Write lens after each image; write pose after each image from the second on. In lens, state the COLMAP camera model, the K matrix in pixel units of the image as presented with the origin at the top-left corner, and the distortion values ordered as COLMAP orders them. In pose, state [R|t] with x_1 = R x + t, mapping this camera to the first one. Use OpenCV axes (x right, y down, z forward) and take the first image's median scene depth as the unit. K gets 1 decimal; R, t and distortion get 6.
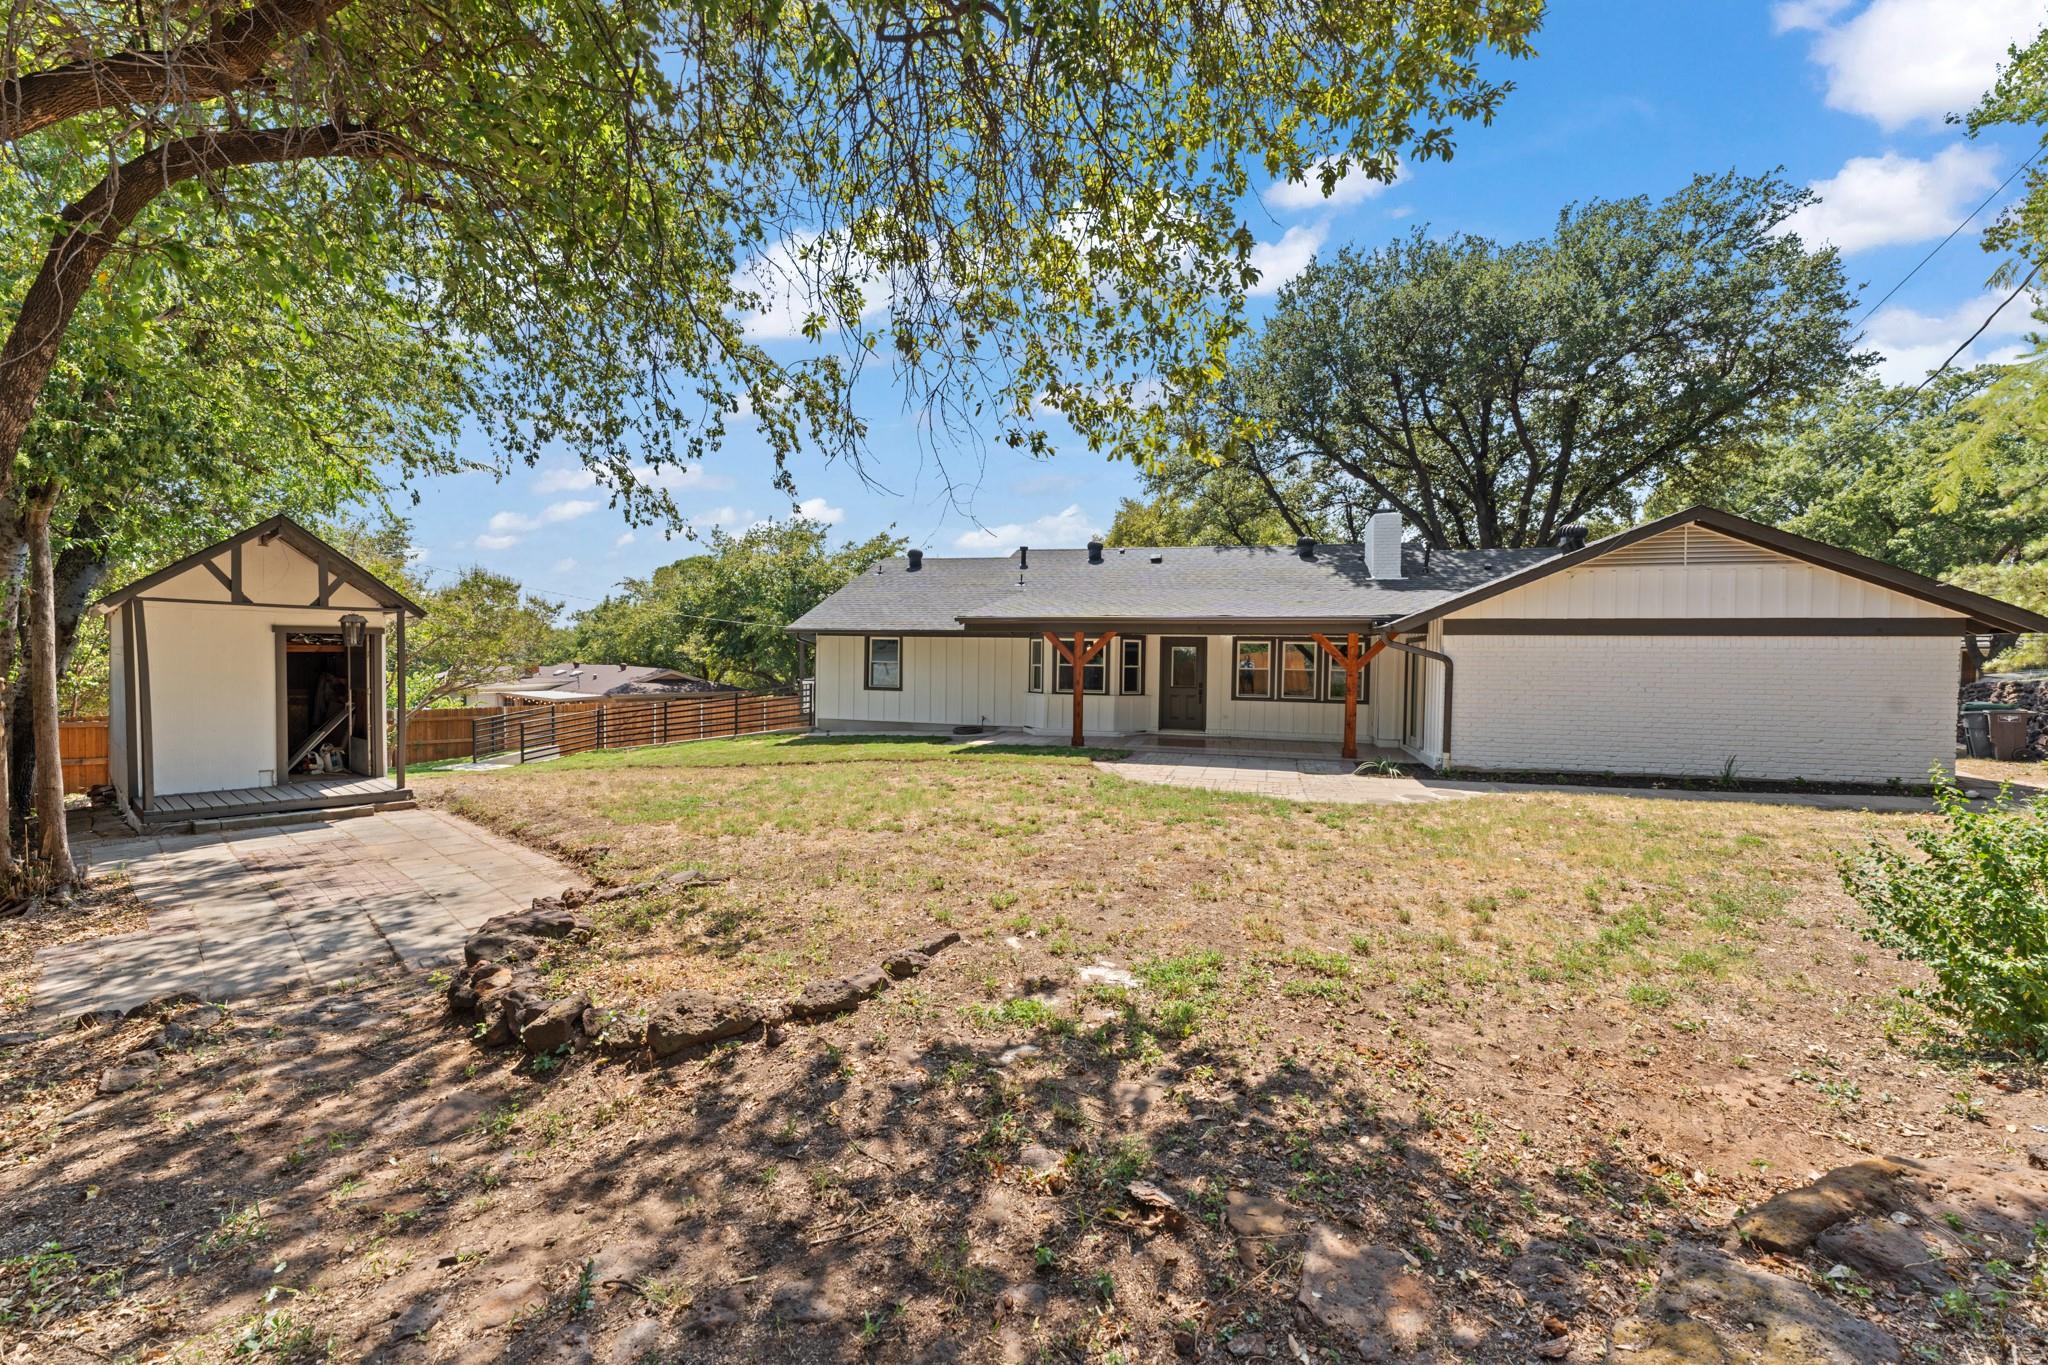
lens RADIAL K [[829.7, 0, 1017.7], [0, 829.7, 634.3], [0, 0, 1]] dist [0.003363, 0.000045]
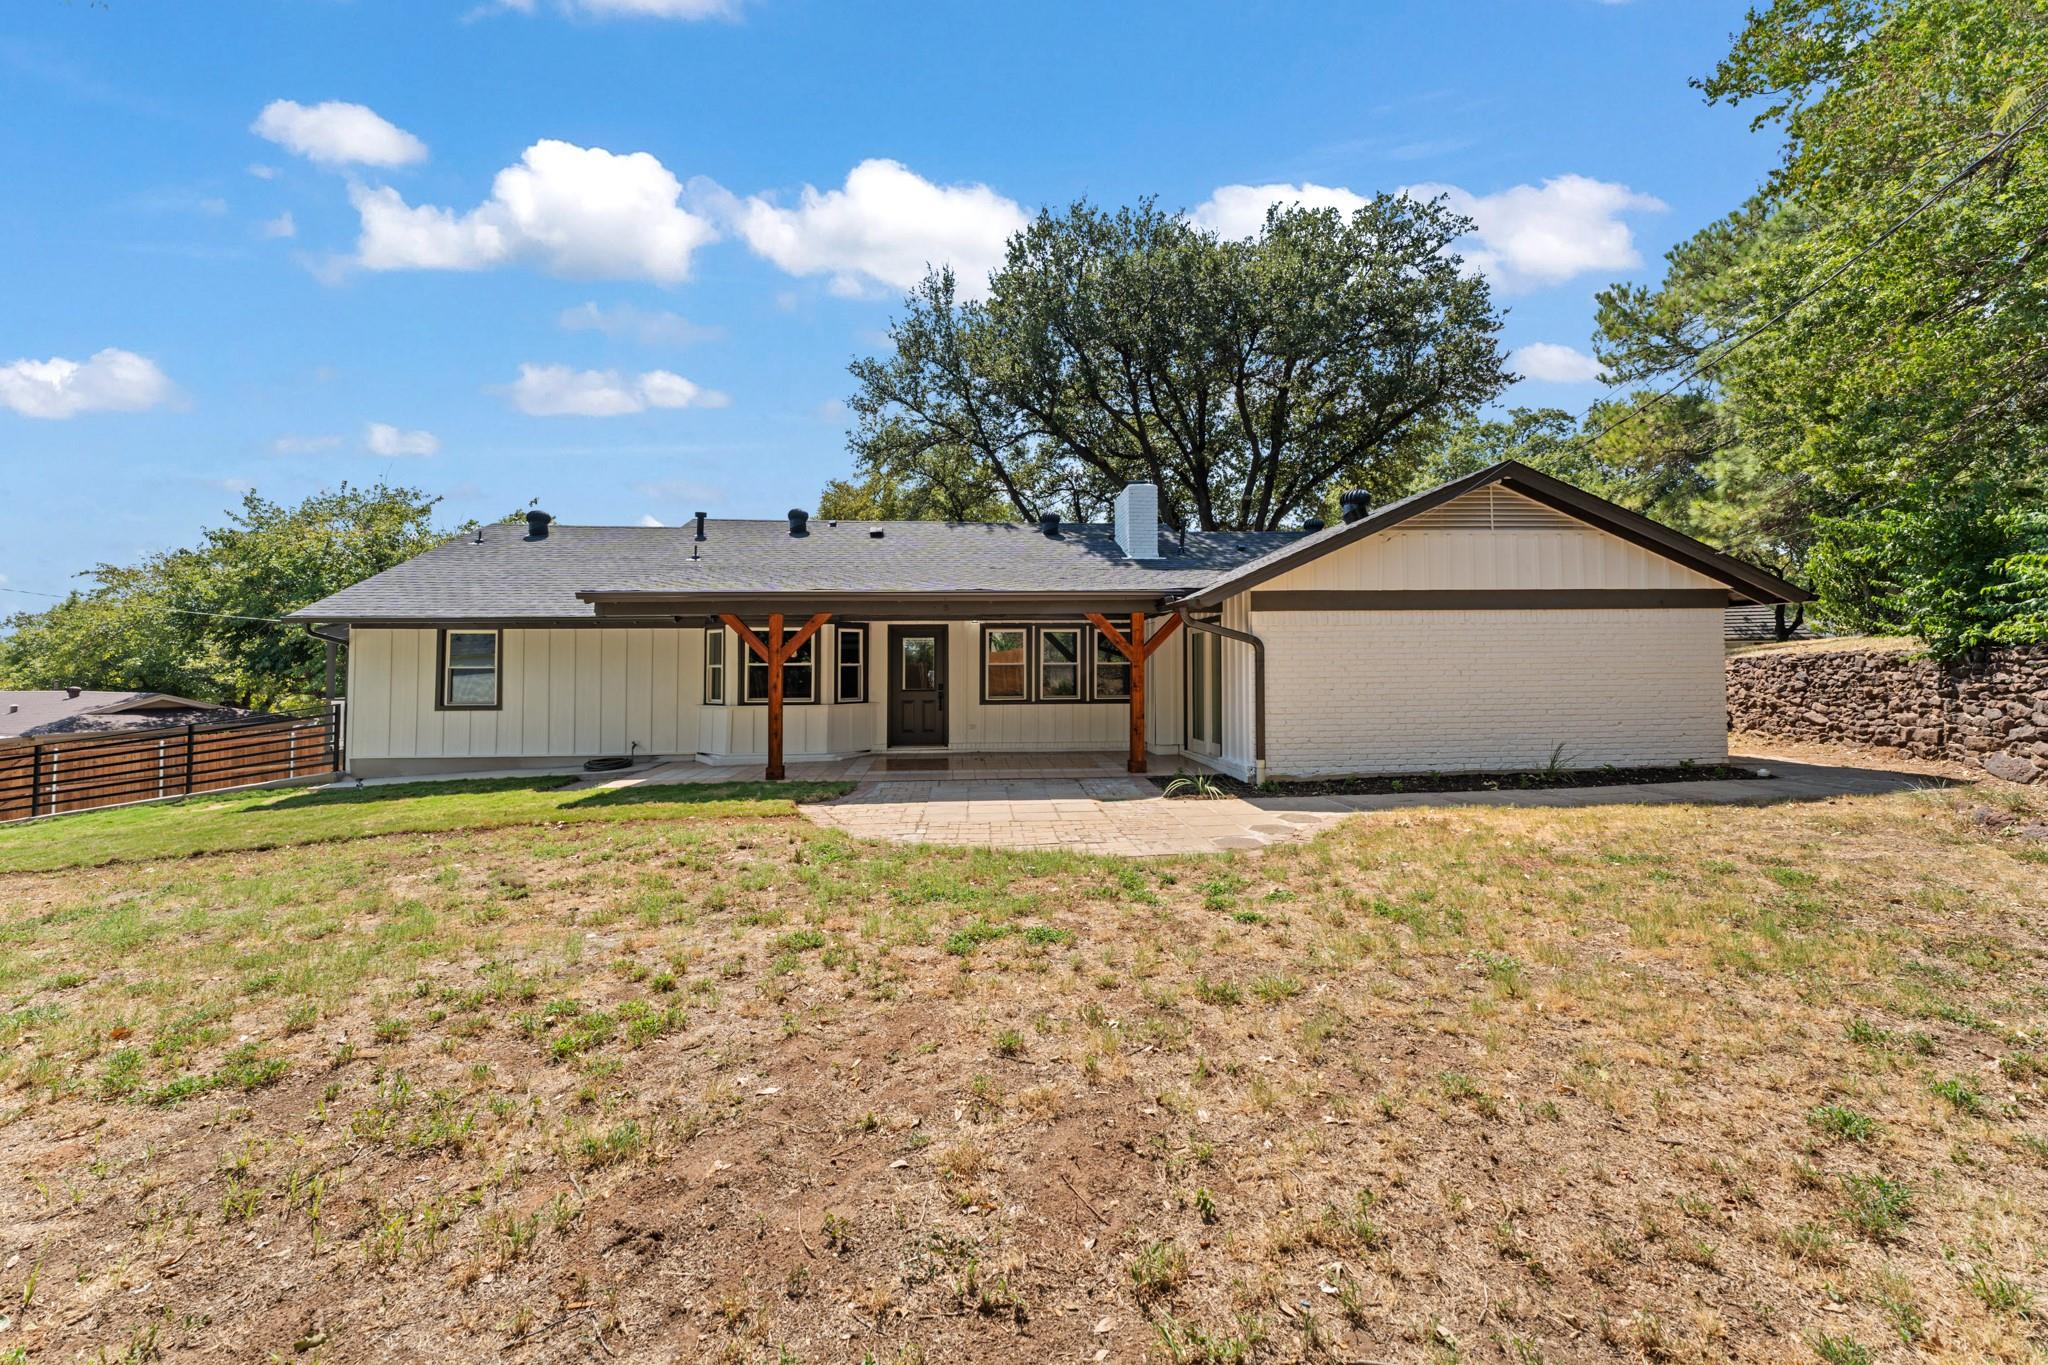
lens RADIAL K [[829.7, 0, 1017.7], [0, 829.7, 634.3], [0, 0, 1]] dist [0.003363, 0.000045]
pose [[0.938521, -0.008374, 0.345122, 0.020536], [0.012535, 0.999873, -0.009826, 0.019892], [-0.344996, 0.013547, 0.938507, 0.238658]]
